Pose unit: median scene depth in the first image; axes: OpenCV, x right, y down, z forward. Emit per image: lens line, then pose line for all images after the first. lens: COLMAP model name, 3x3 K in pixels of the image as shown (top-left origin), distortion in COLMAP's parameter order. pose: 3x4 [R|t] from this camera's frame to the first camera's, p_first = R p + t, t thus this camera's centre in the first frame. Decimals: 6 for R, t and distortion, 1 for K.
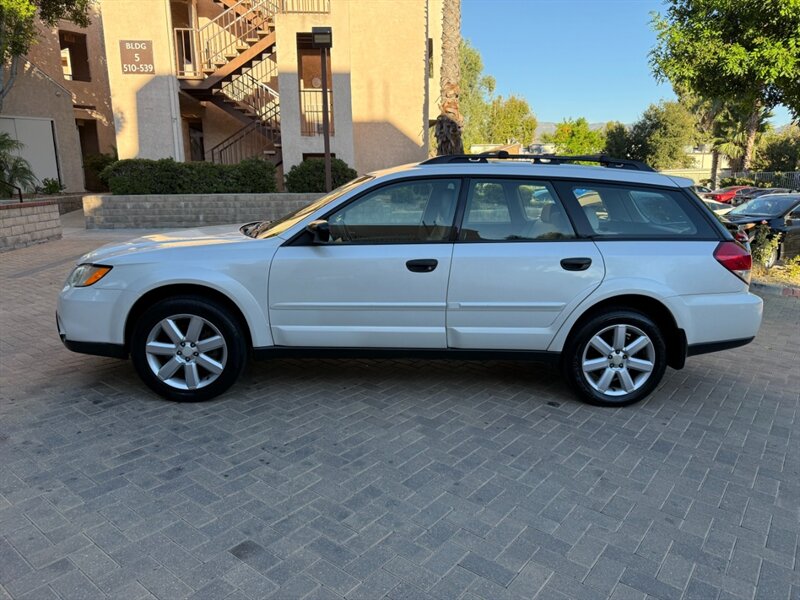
lens RADIAL K [[574.9, 0, 382.3], [0, 574.9, 299.8], [0, 0, 1]] dist [0.062590, -0.071734]
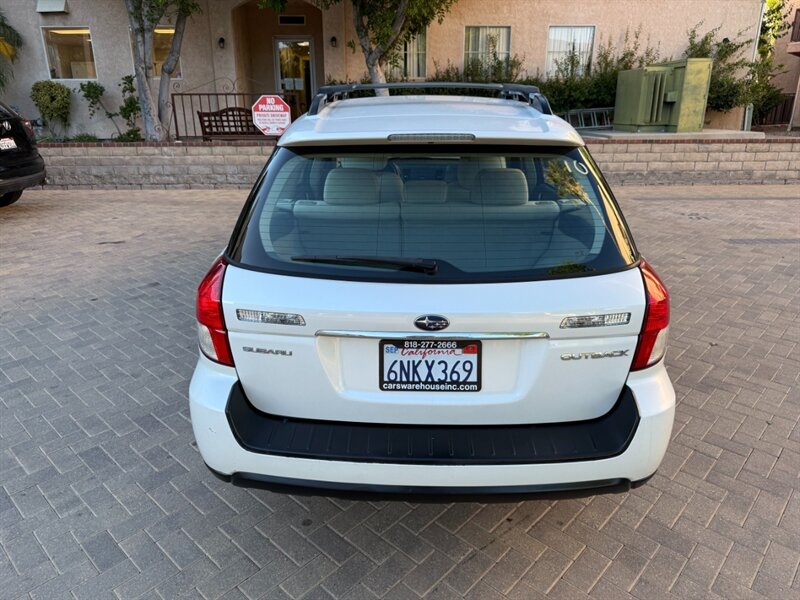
lens RADIAL K [[563.2, 0, 397.4], [0, 563.2, 296.4], [0, 0, 1]] dist [0.013372, -0.005570]
pose [[-0.085148, 0.316515, -0.944758, 0.399578], [-0.202647, 0.922882, 0.327450, -0.098754], [0.975543, 0.219334, -0.014440, 0.440022]]
